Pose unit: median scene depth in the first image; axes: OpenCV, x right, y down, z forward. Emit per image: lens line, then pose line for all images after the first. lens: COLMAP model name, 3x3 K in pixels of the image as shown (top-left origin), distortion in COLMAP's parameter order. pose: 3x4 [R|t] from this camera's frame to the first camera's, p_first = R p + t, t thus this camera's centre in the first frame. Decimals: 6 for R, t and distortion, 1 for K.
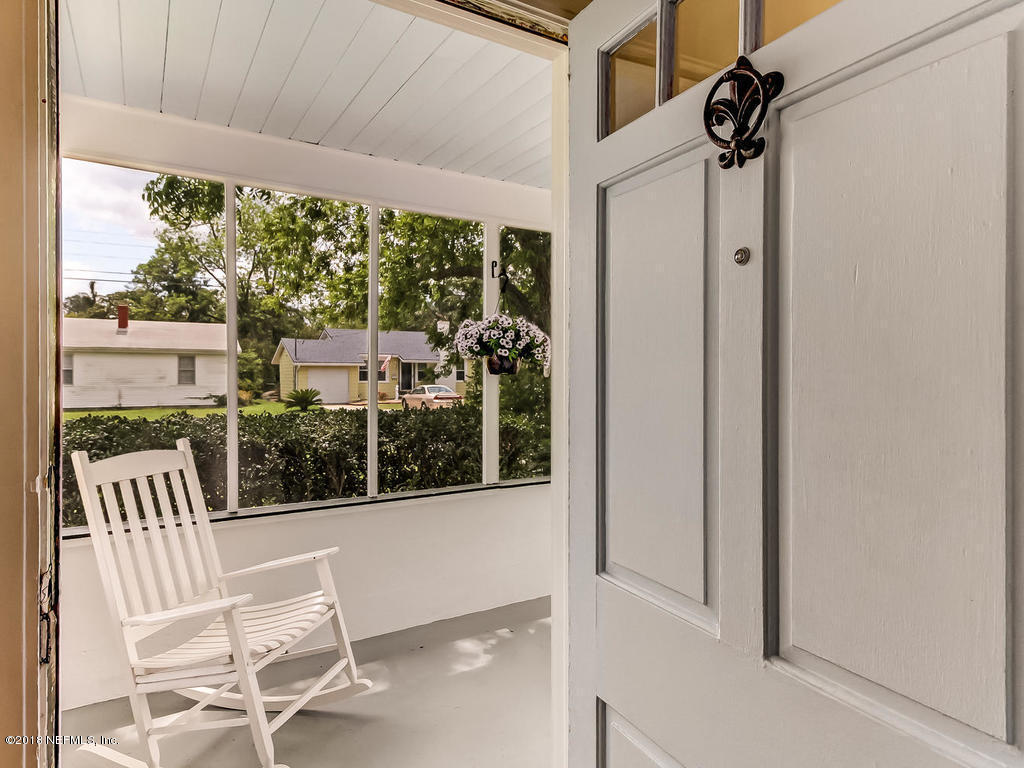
lens RADIAL K [[654.3, 0, 527.4], [0, 654.3, 375.5], [0, 0, 1]] dist [-0.001027, -0.000138]
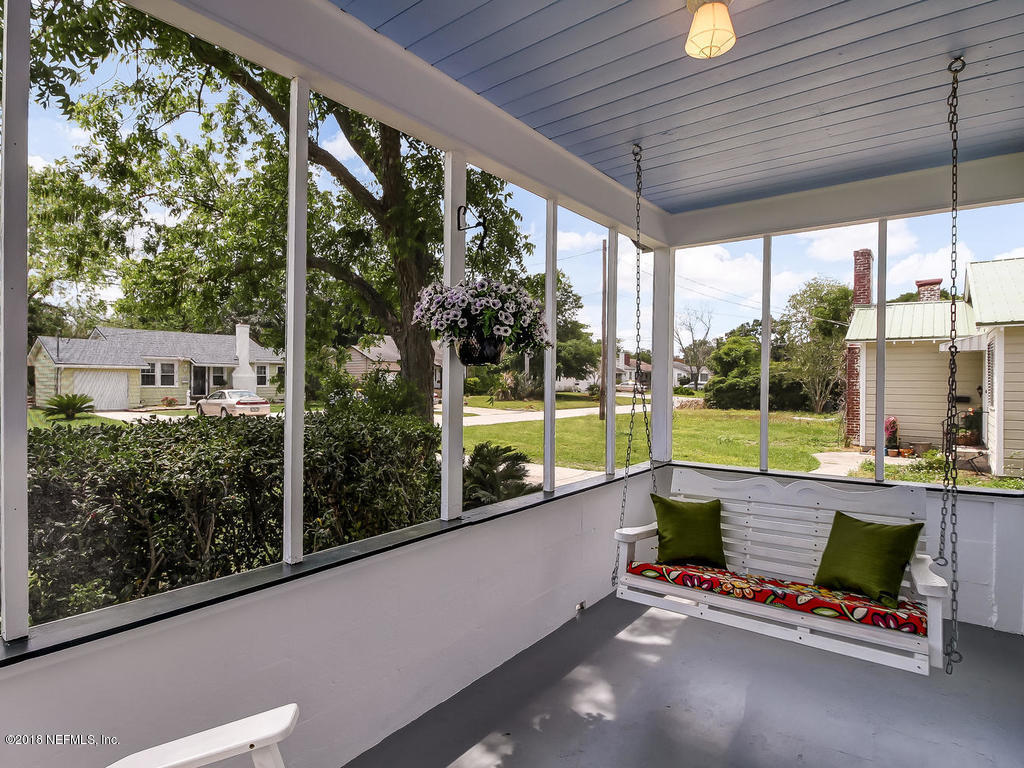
lens RADIAL K [[556.4, 0, 512.0], [0, 556.4, 384.0], [0, 0, 1]] dist [-0.003019, -0.001320]
pose [[0.936353, 0.003356, 0.351044, -0.091763], [-0.003873, 0.999992, 0.000772, 0.007739], [-0.351039, -0.002082, 0.936358, 0.179634]]
